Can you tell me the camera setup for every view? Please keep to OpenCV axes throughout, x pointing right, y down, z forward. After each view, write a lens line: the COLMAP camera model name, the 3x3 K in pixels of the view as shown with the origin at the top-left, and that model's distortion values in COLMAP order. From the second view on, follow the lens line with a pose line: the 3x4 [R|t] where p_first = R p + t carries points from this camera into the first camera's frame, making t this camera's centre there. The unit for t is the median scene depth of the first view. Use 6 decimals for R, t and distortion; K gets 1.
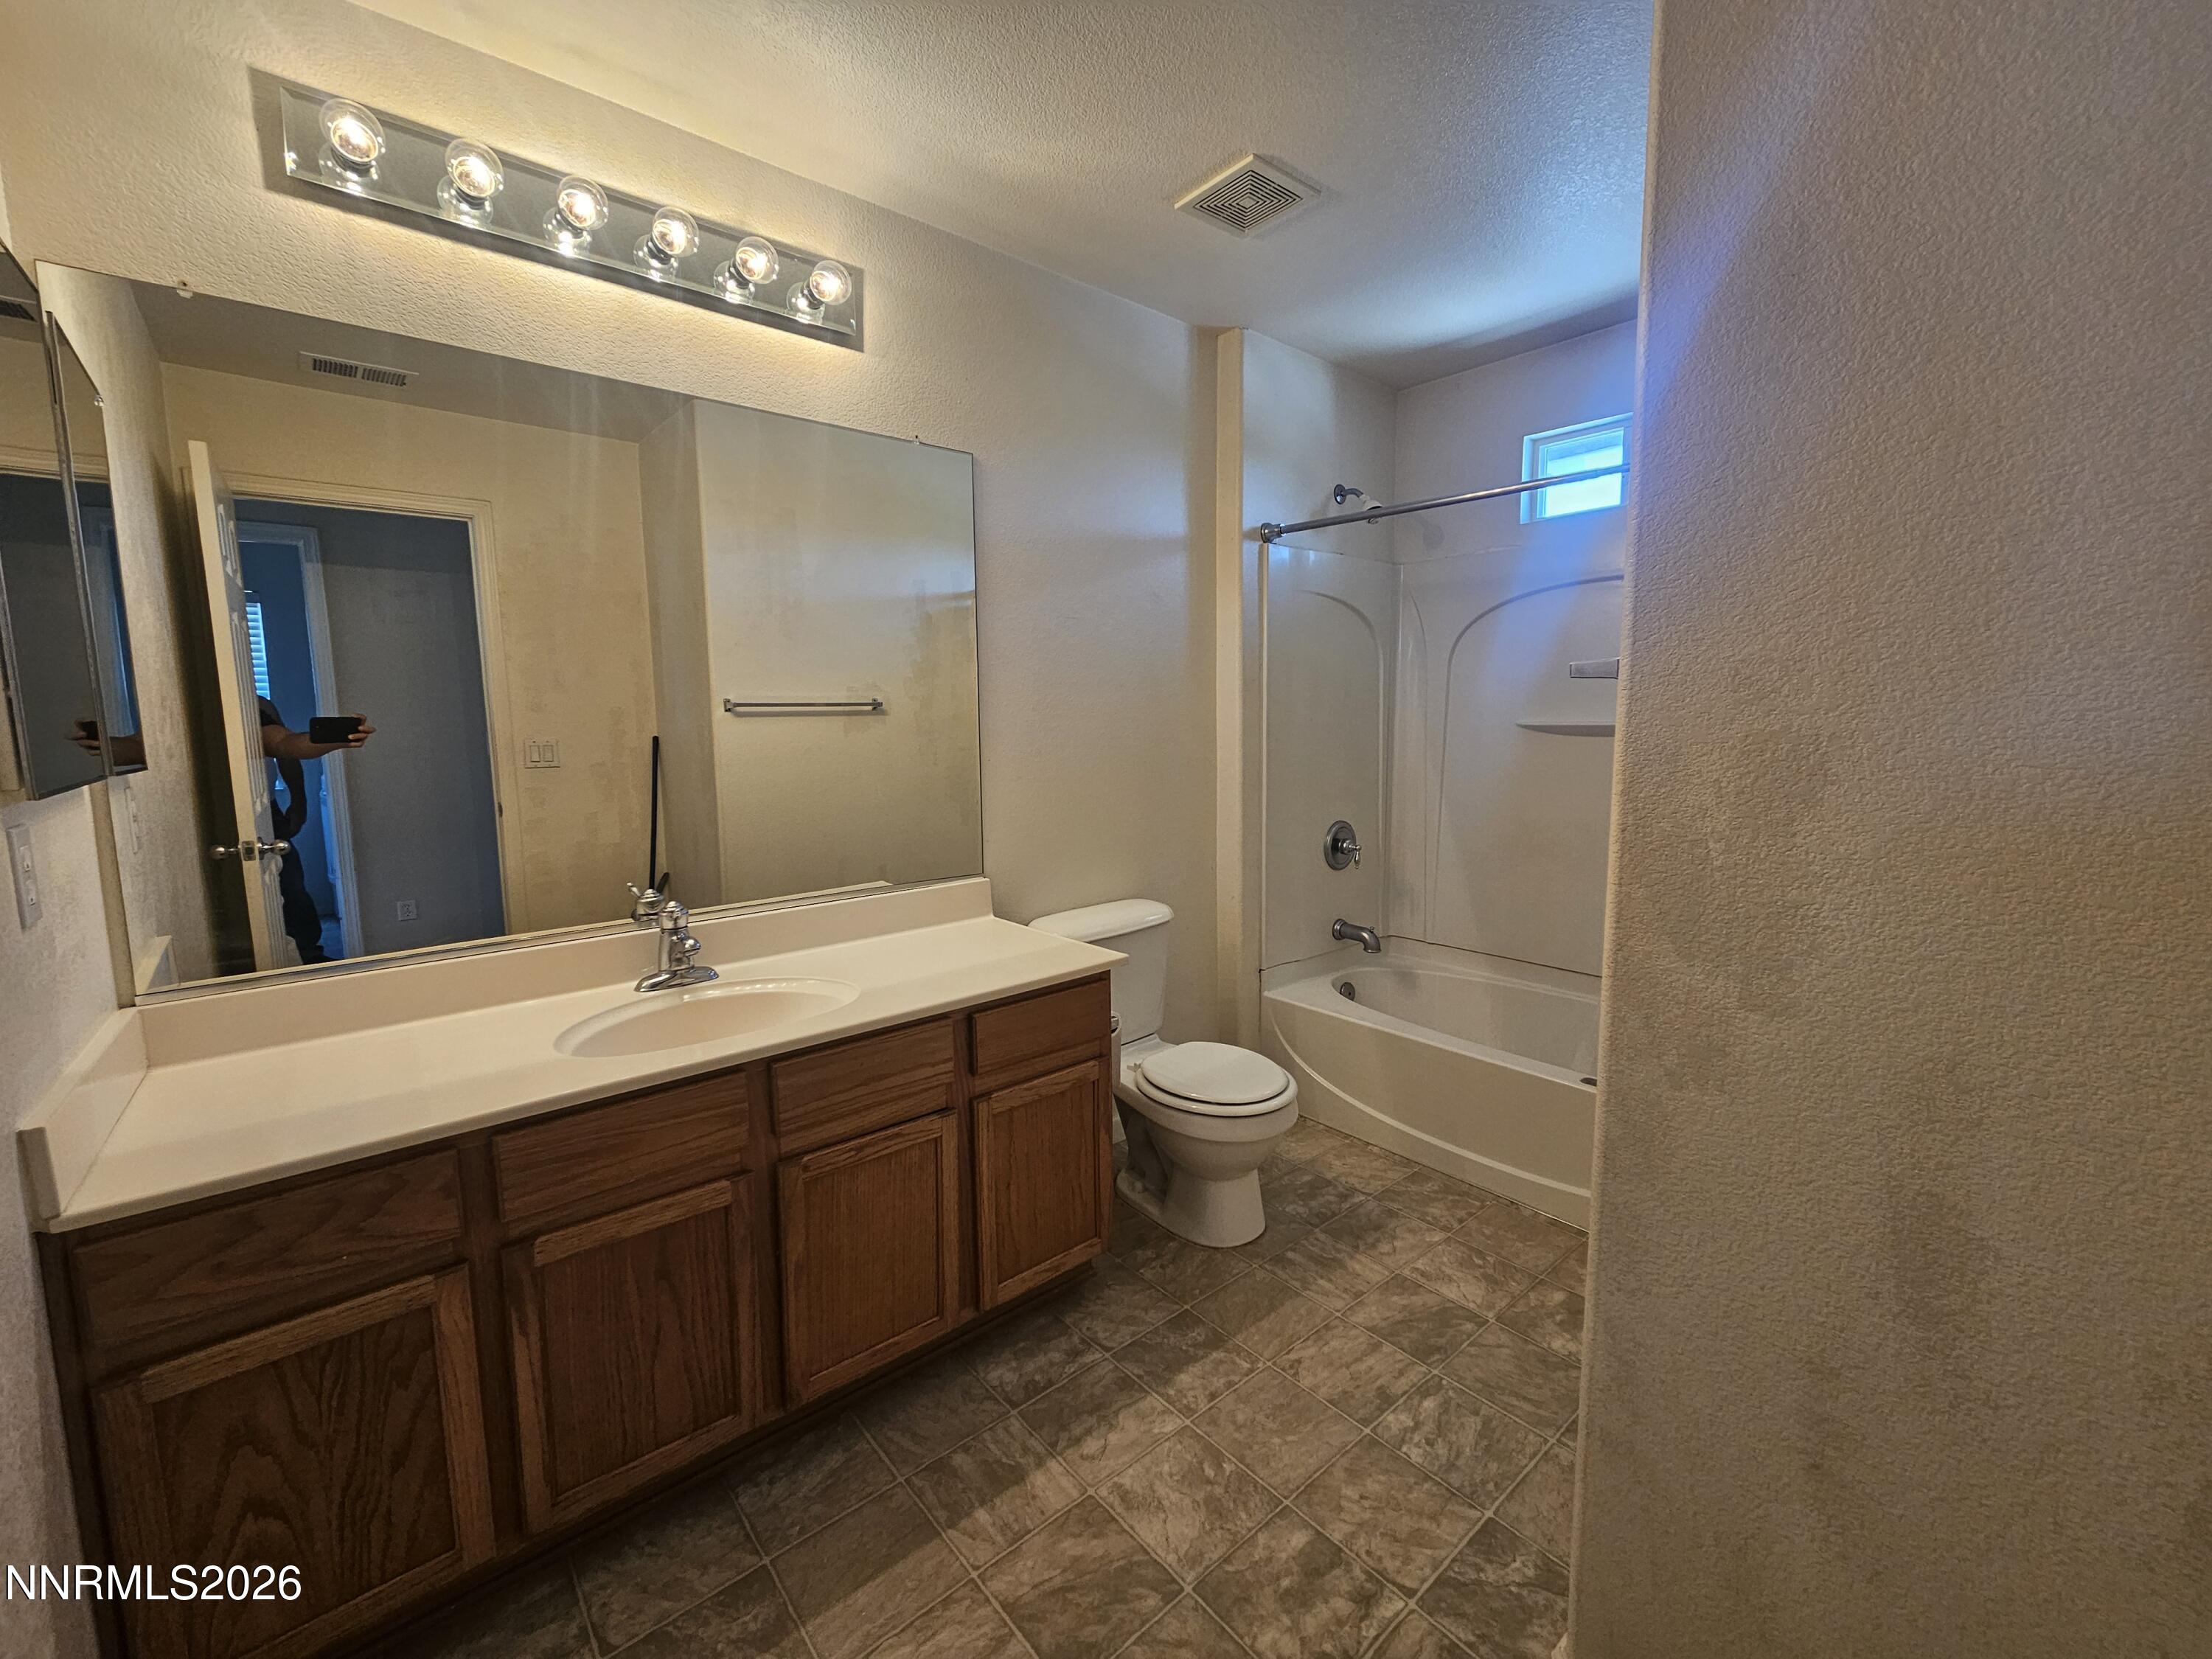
lens RADIAL K [[912.5, 0, 1107.5], [0, 912.5, 821.8], [0, 0, 1]] dist [-0.005201, 0.000060]
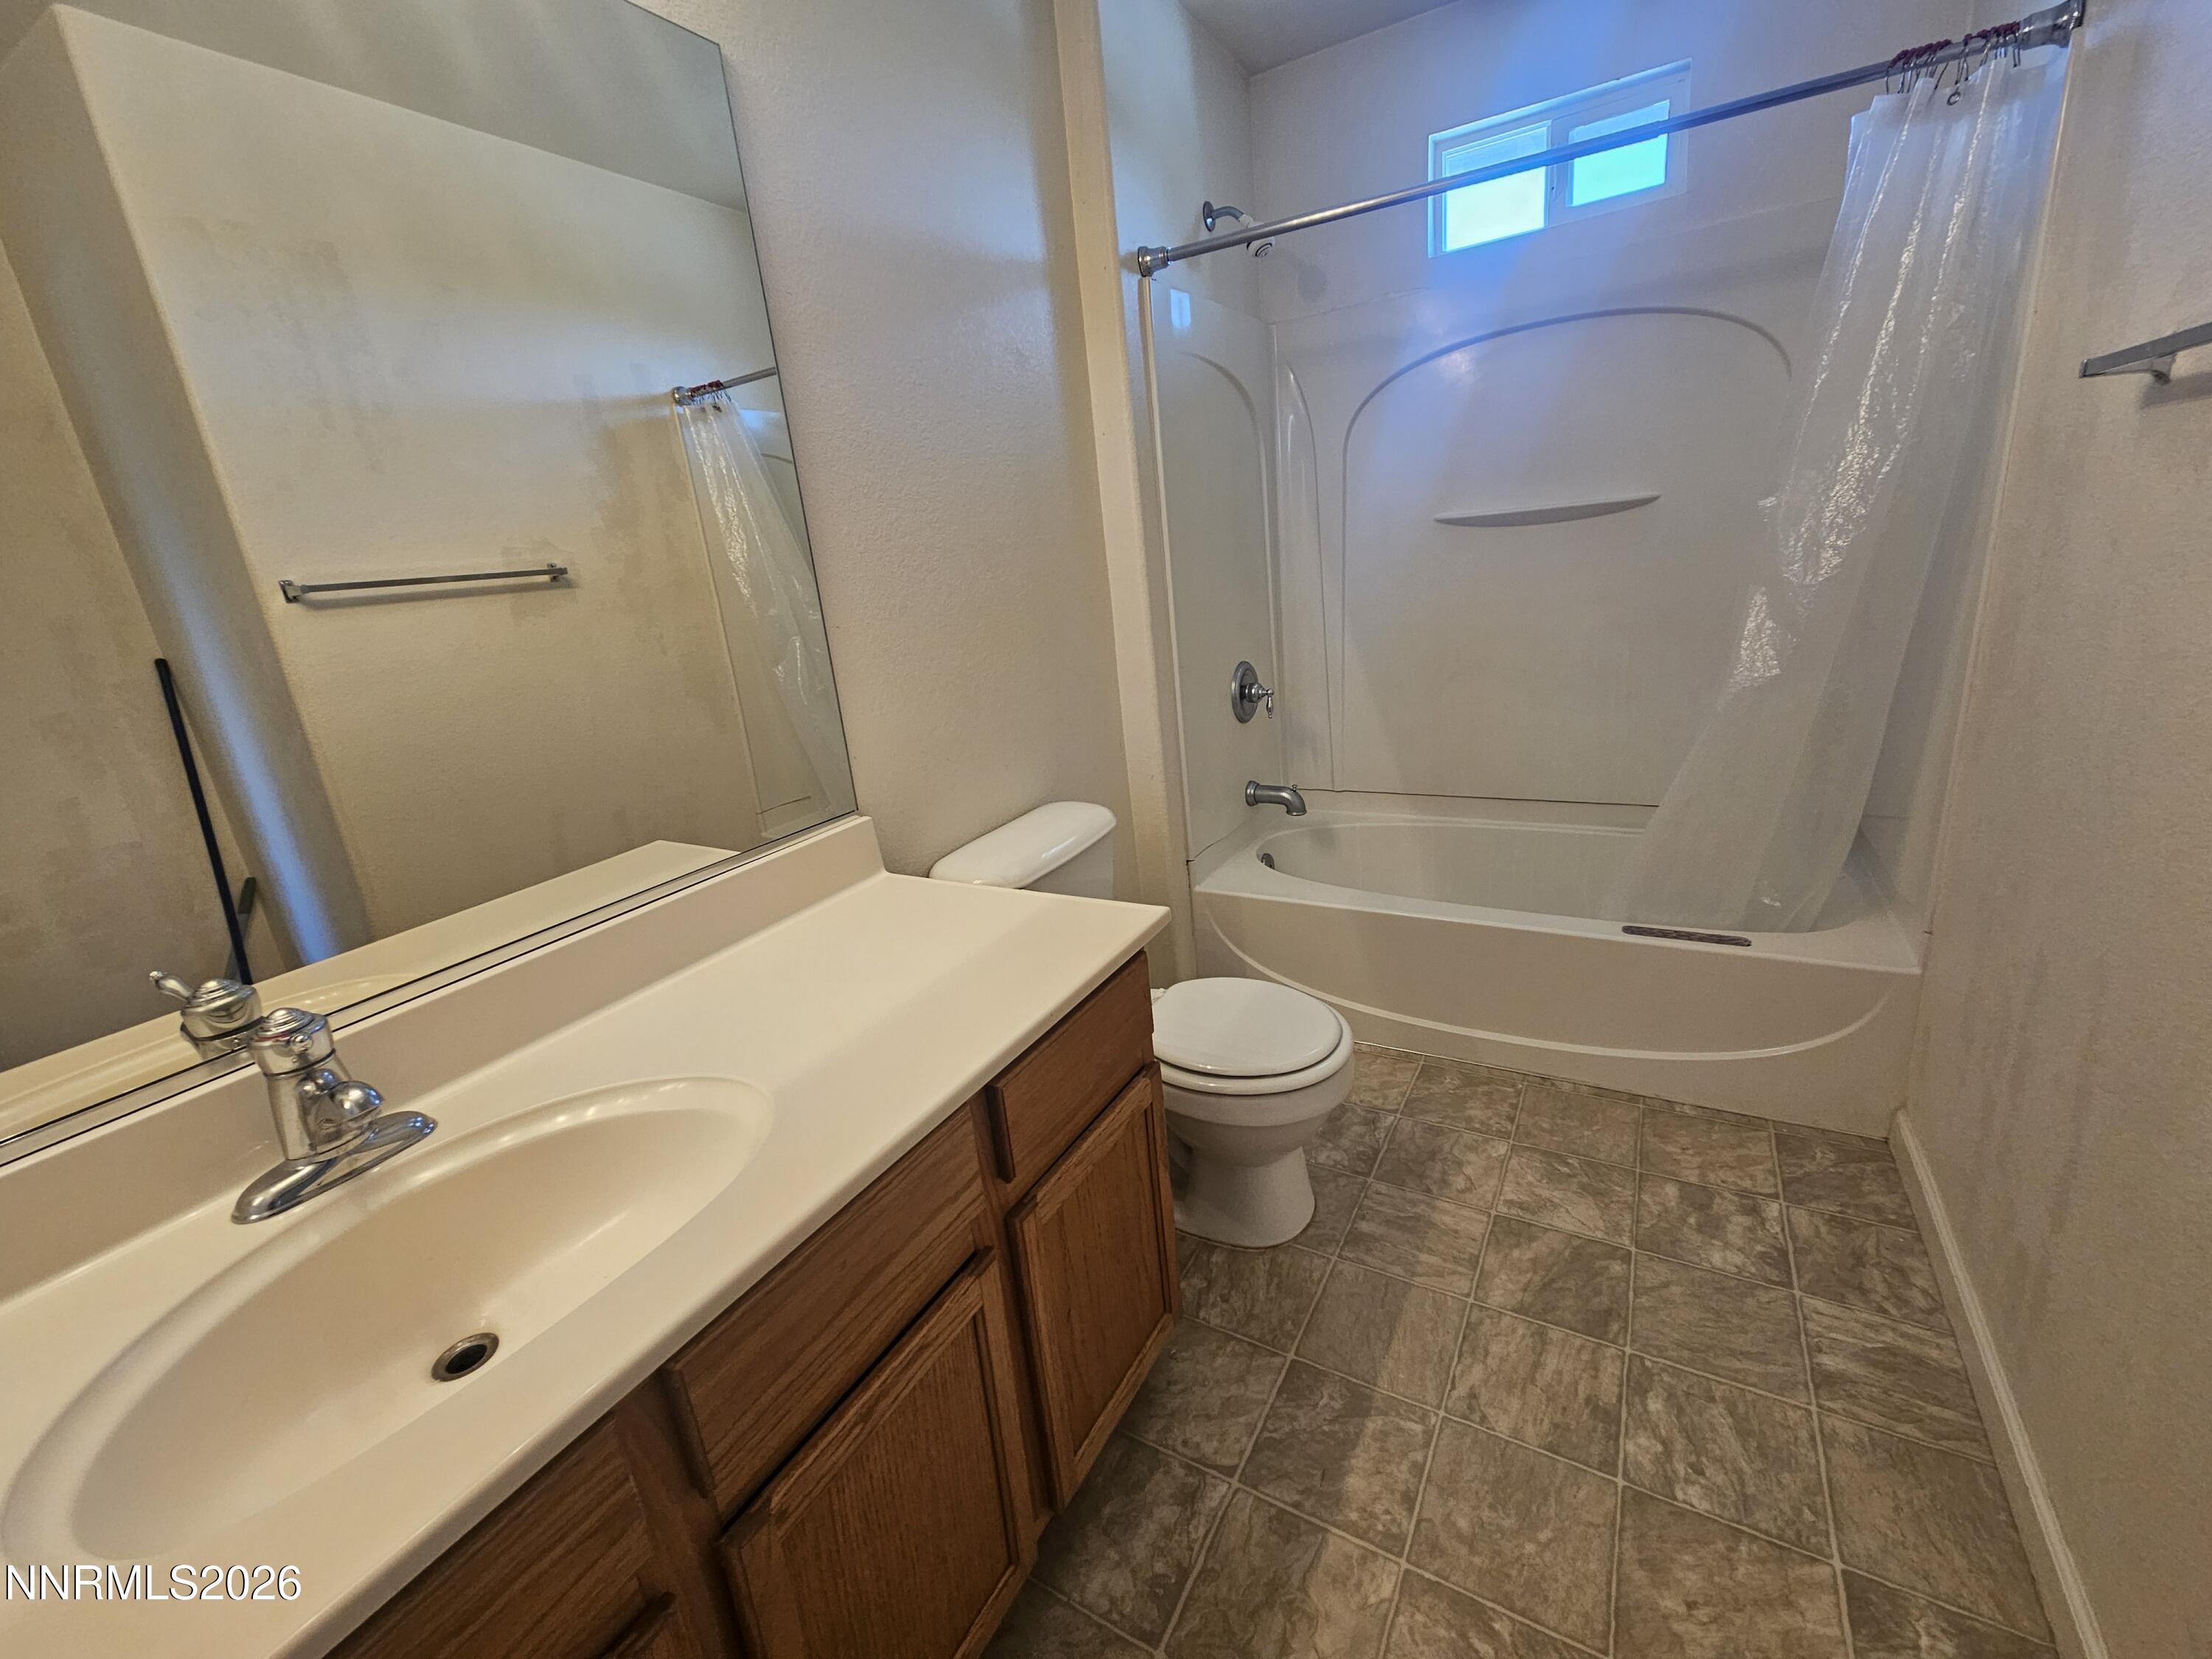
lens RADIAL K [[912.3, 0, 1110.8], [0, 912.3, 822.6], [0, 0, 1]] dist [0.000170, 0.000527]
pose [[0.940182, -0.172517, 0.293763, -0.176687], [0.125151, 0.976910, 0.173161, -0.025035], [-0.316853, -0.126038, 0.940063, 0.389341]]
